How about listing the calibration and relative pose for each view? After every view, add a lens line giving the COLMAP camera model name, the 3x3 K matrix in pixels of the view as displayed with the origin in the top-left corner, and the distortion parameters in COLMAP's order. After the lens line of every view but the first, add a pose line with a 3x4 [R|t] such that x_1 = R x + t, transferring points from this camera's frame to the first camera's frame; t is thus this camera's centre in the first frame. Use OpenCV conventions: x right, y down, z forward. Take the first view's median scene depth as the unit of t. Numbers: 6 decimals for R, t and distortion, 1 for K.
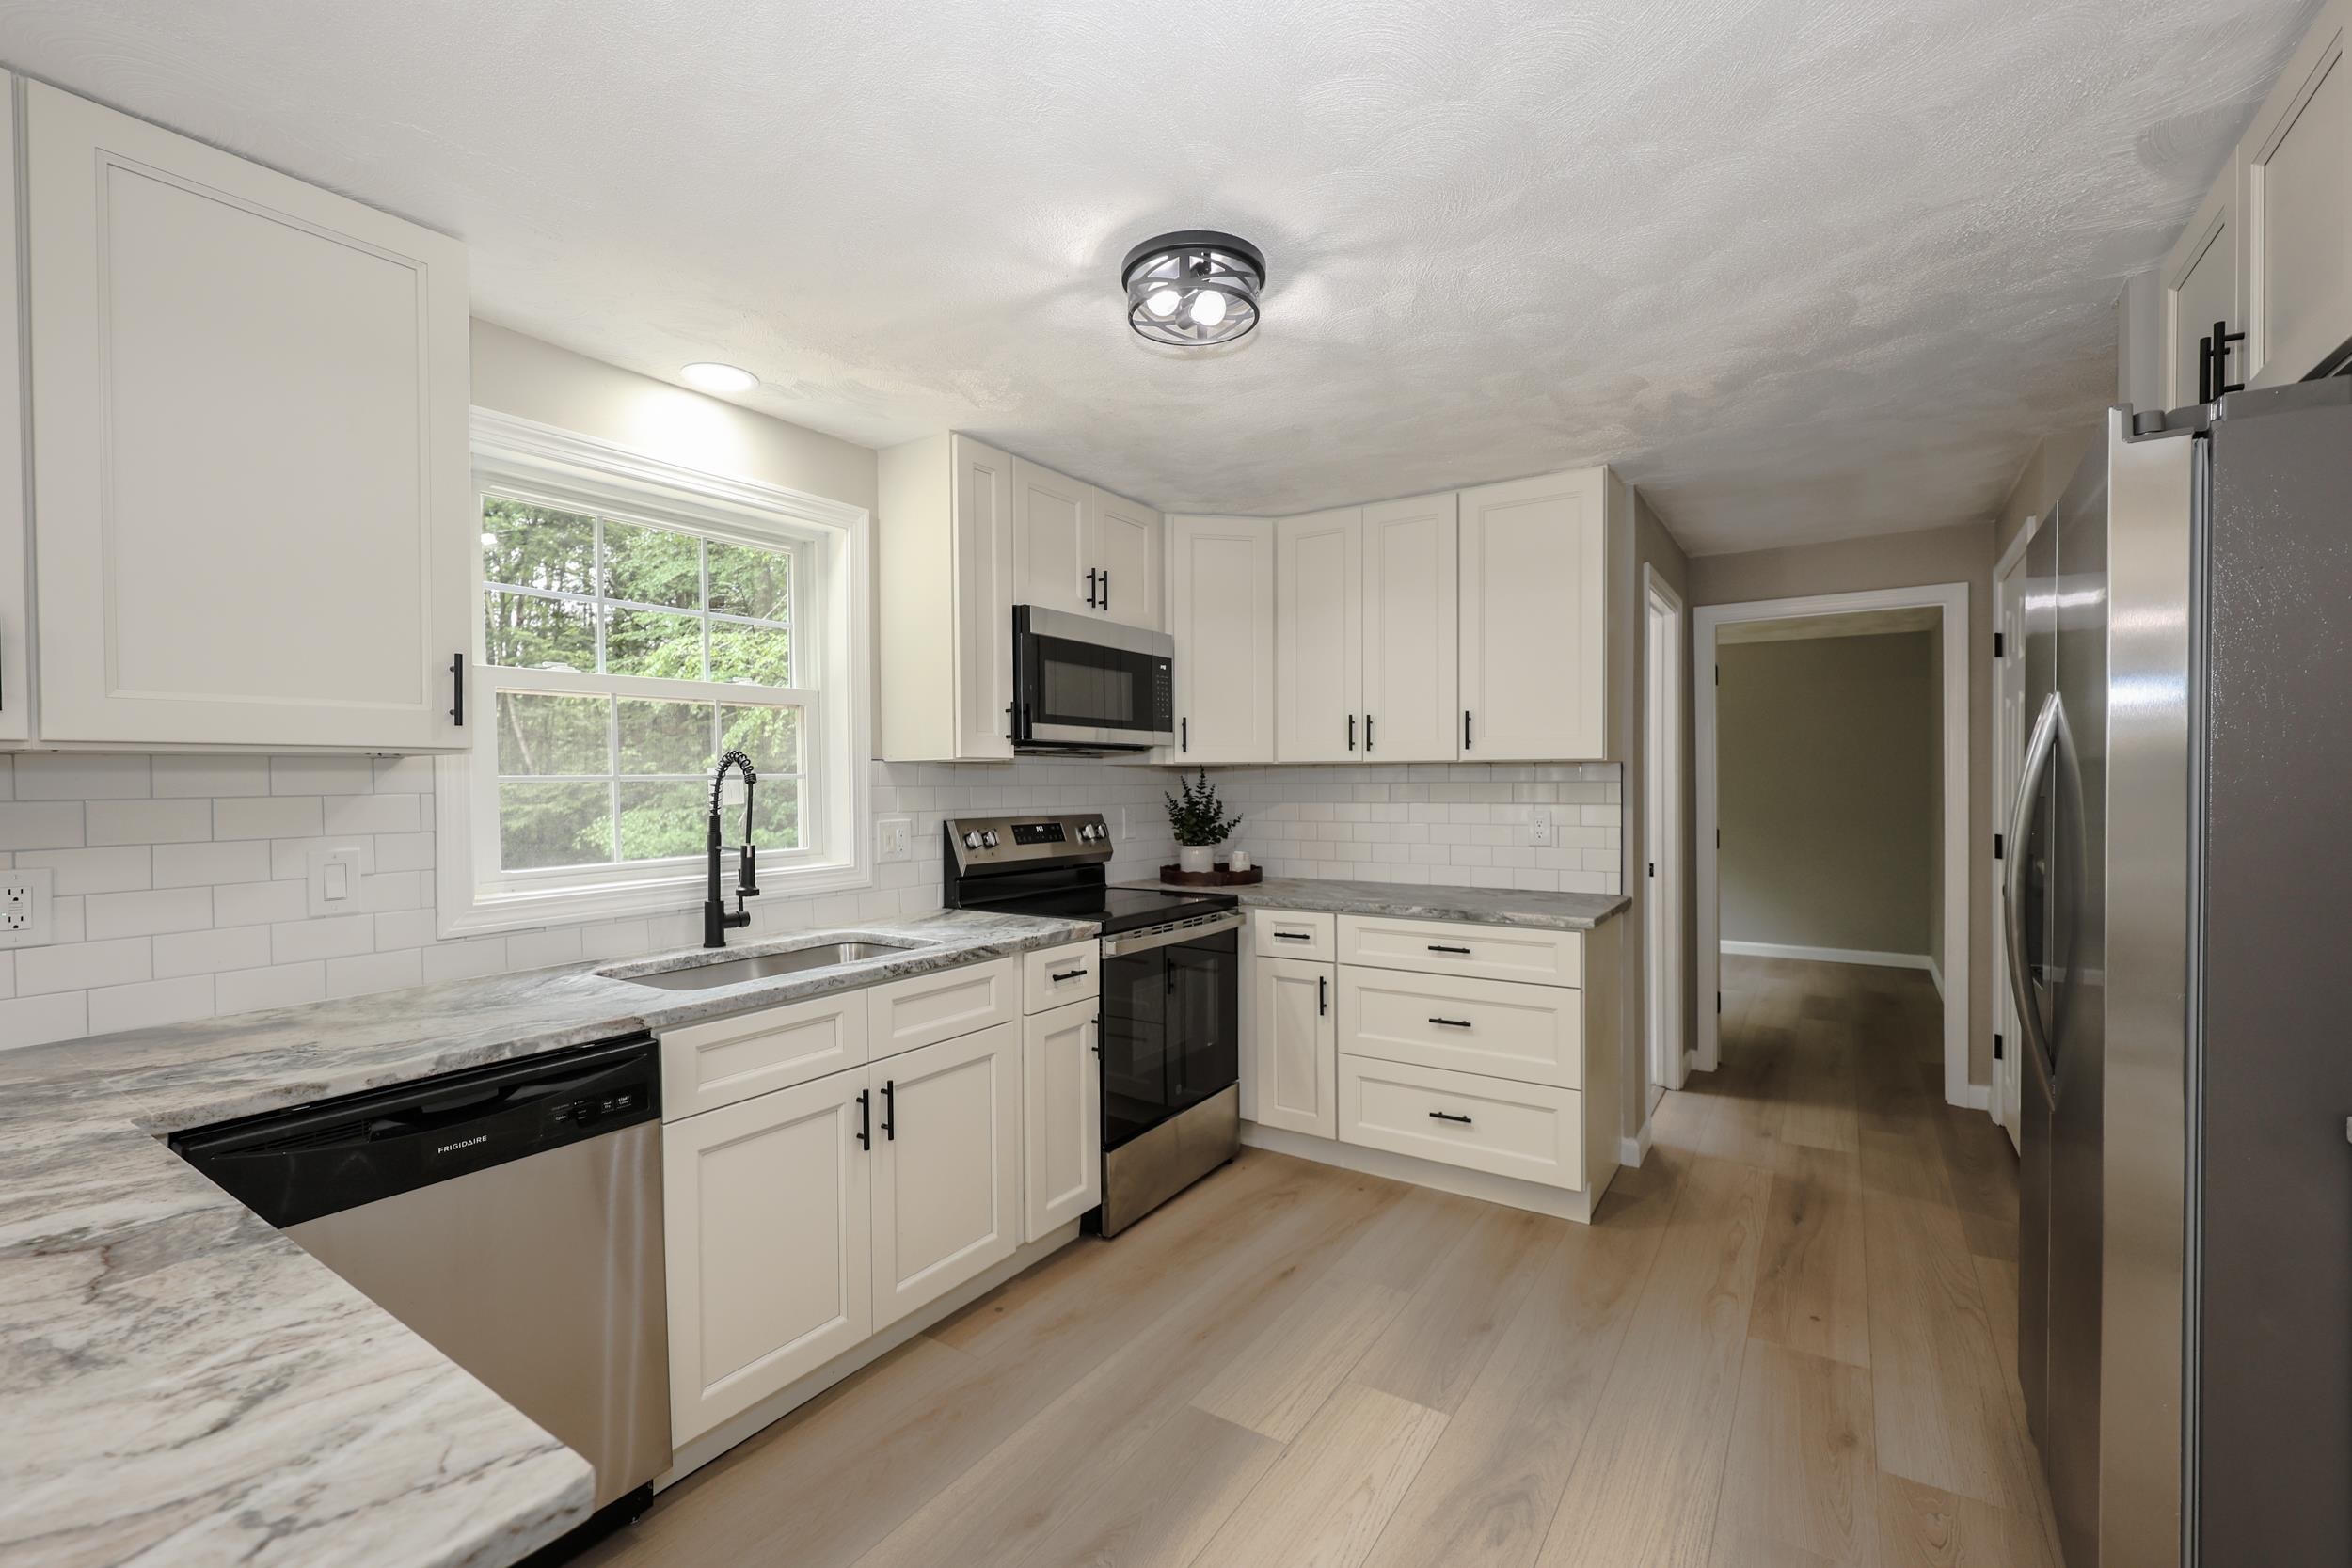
lens RADIAL K [[999.6, 0, 1129.6], [0, 999.6, 792.7], [0, 0, 1]] dist [-0.001435, -0.000125]
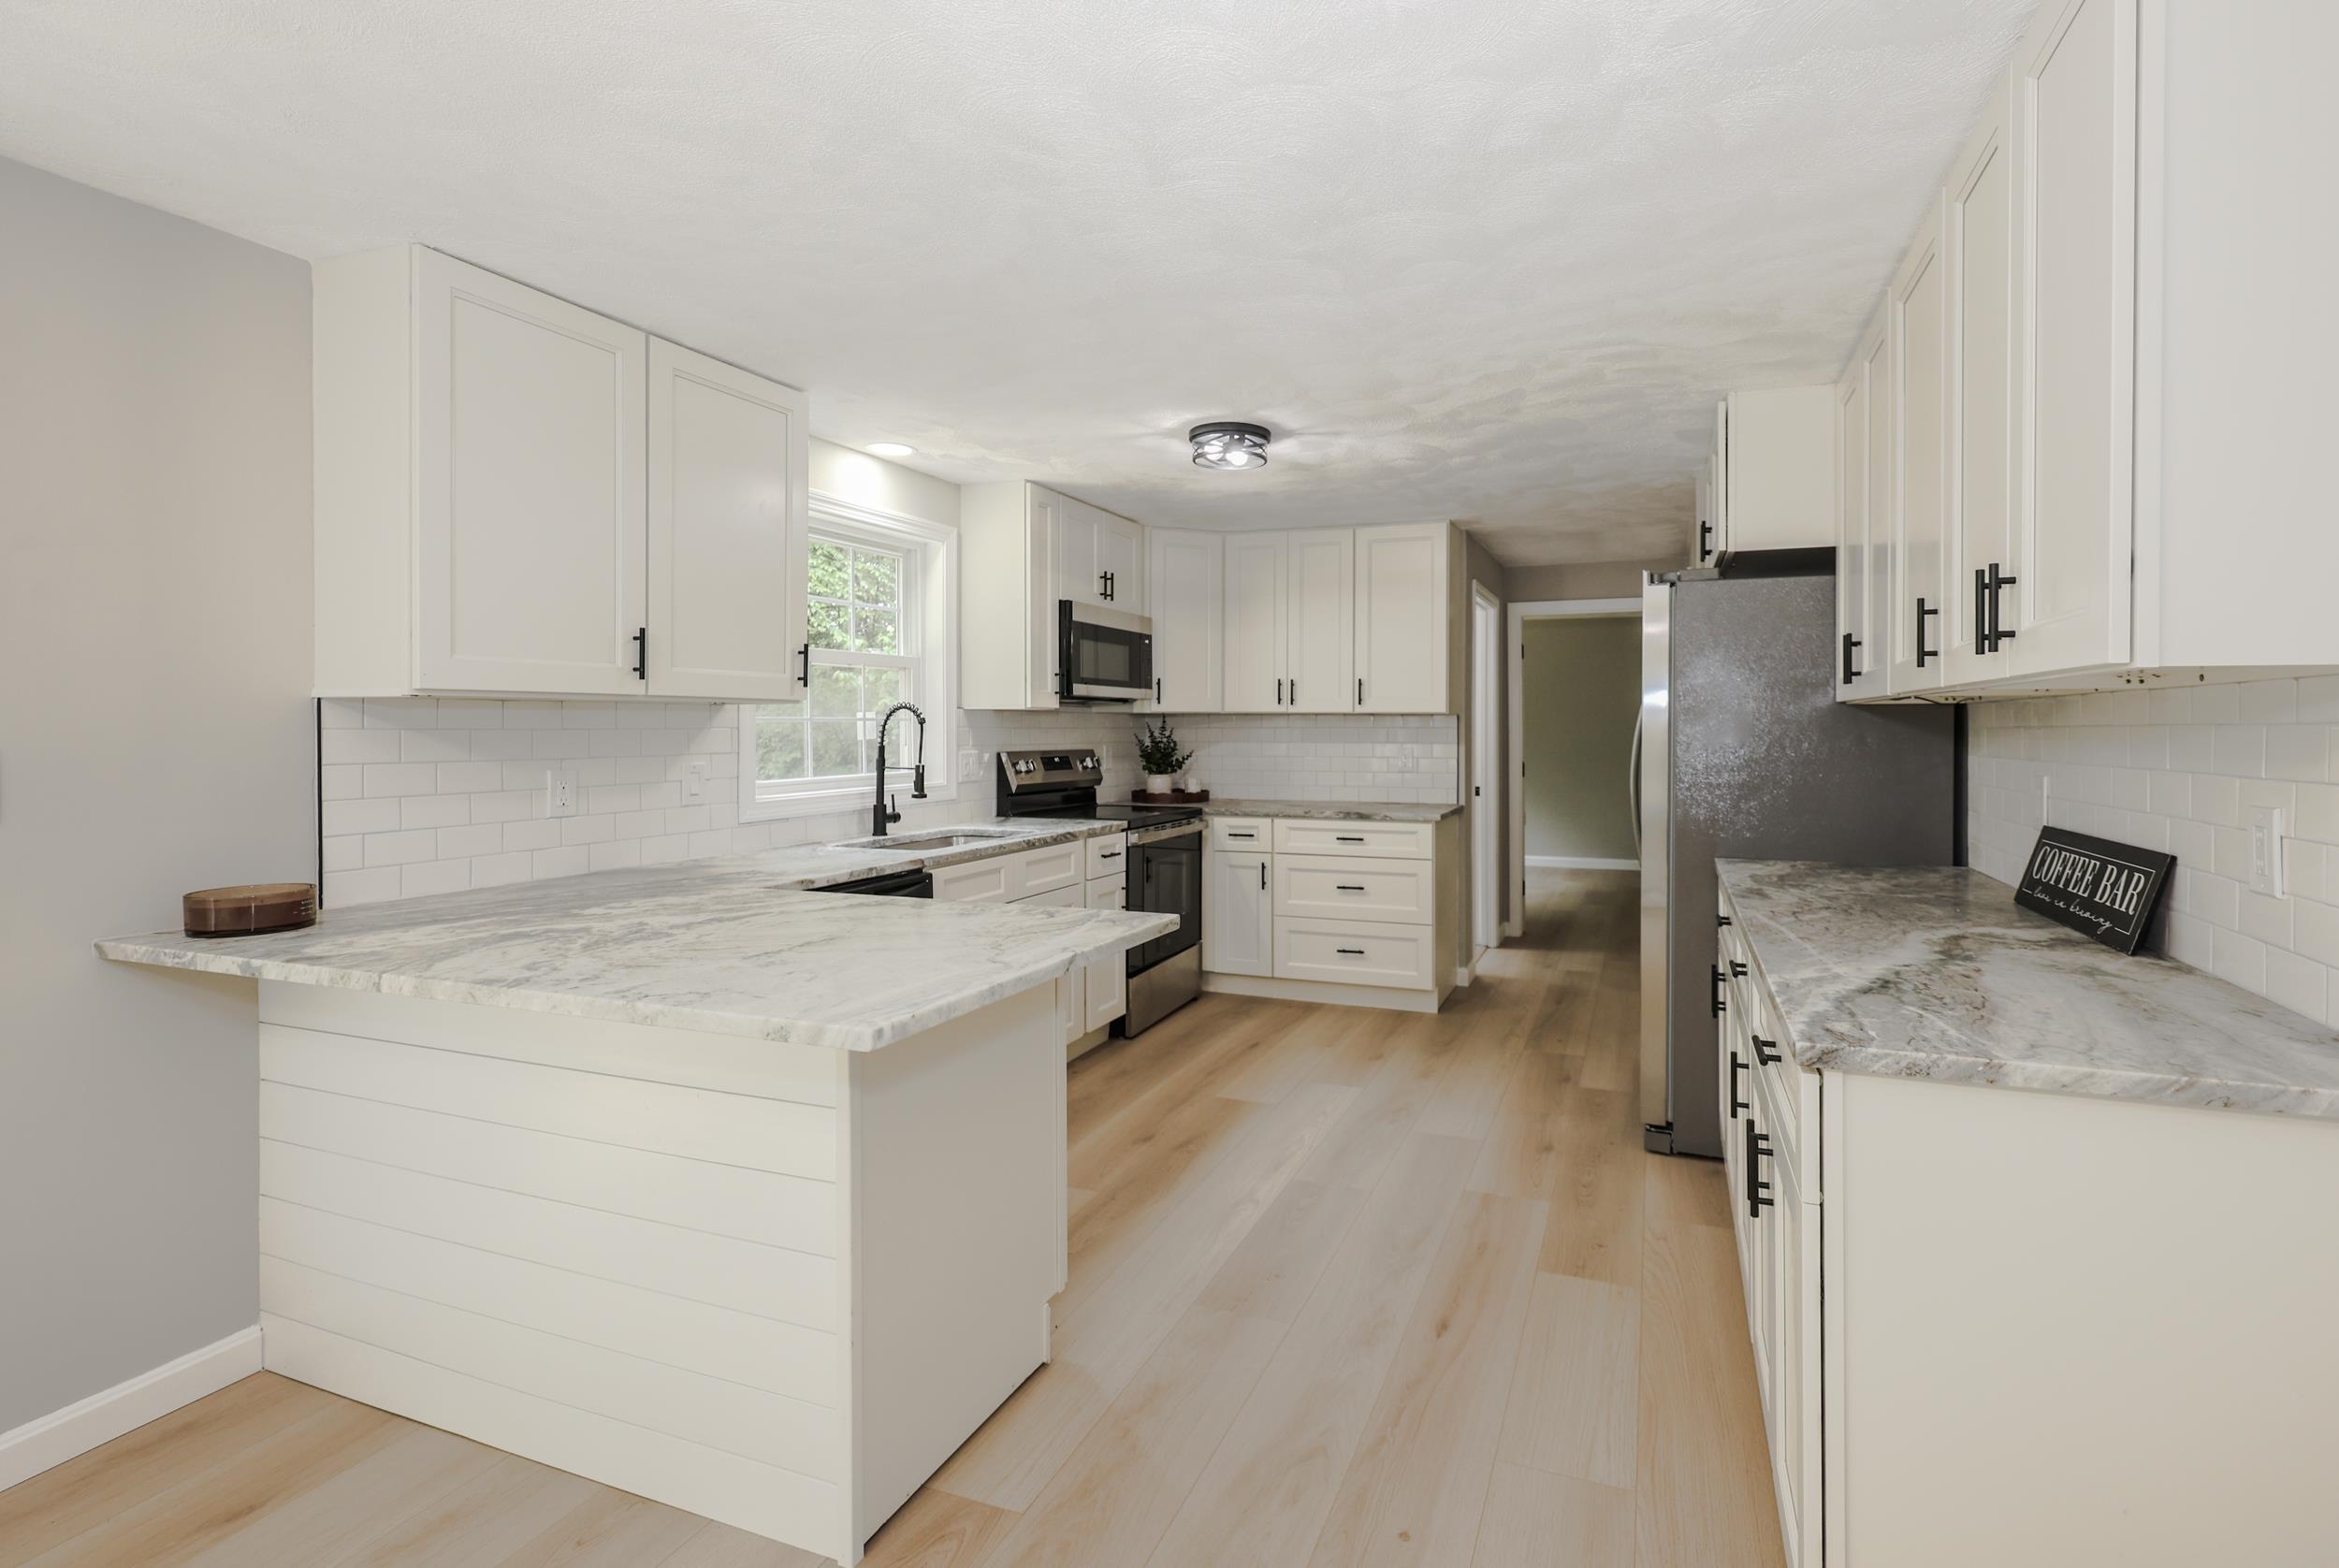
lens RADIAL K [[1169.9, 0, 1171.9], [0, 1169.9, 728.5], [0, 0, 1]] dist [0.000590, 0.000011]
pose [[0.977808, 0.007620, 0.209364, -0.290717], [-0.005176, 0.999912, -0.012219, 0.013367], [-0.209439, 0.010864, 0.977761, -0.619417]]
